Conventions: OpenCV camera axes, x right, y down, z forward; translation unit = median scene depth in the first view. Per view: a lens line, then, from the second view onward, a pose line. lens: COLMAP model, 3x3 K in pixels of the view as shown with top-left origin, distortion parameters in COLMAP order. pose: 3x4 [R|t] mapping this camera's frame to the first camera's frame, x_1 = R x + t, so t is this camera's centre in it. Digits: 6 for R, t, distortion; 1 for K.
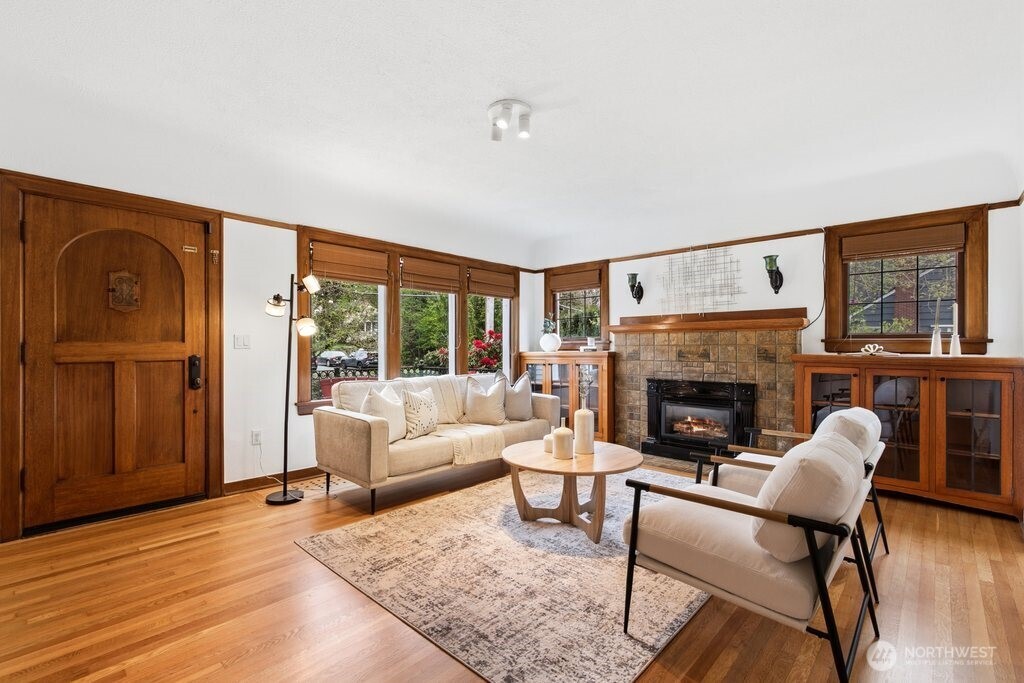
lens RADIAL K [[462.1, 0, 512.1], [0, 462.1, 345.6], [0, 0, 1]] dist [0.009208, -0.000201]
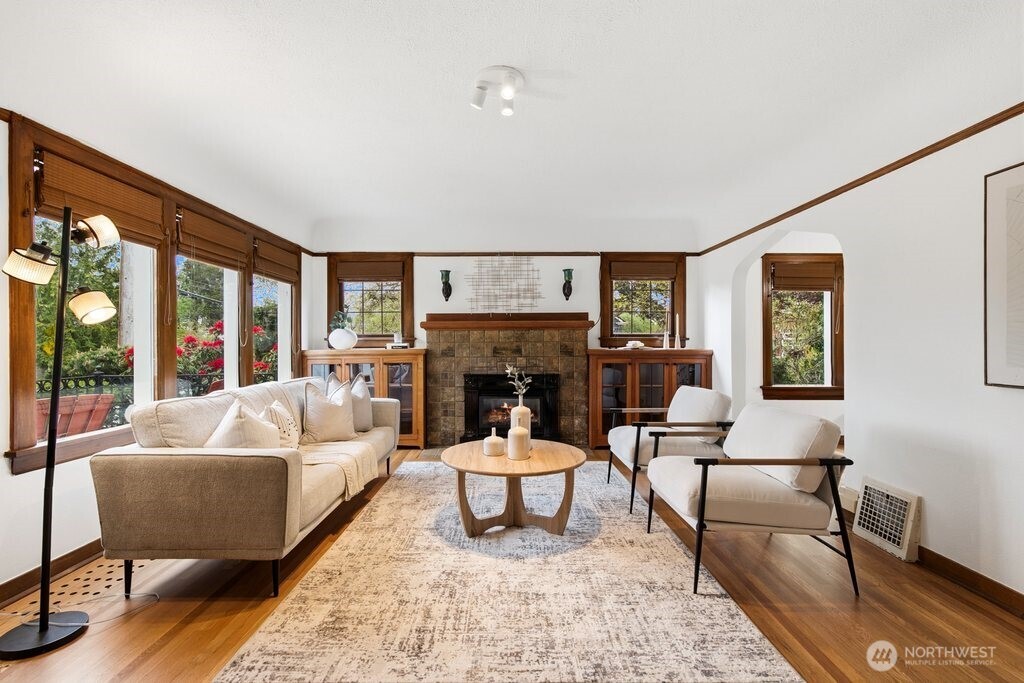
lens RADIAL K [[460.0, 0, 512.0], [0, 460.0, 341.5], [0, 0, 1]] dist [0.005779, -0.000031]
pose [[0.728654, 0.001104, 0.684881, -0.407234], [0.001233, 0.999995, -0.002923, 0.001443], [-0.684880, 0.002974, 0.728649, 0.228056]]
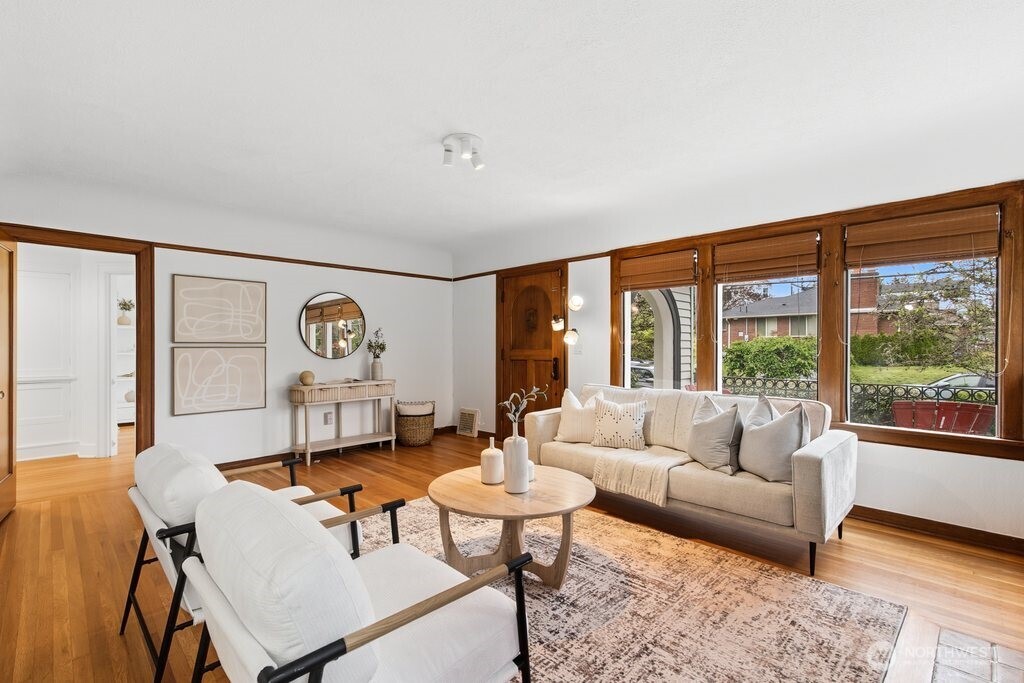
lens RADIAL K [[462.1, 0, 512.1], [0, 462.1, 345.6], [0, 0, 1]] dist [0.009208, -0.000201]
pose [[-0.042489, -0.003385, -0.999091, 0.730172], [0.001148, 0.999993, -0.003437, -0.012166], [0.999096, -0.001293, -0.042485, 0.788335]]
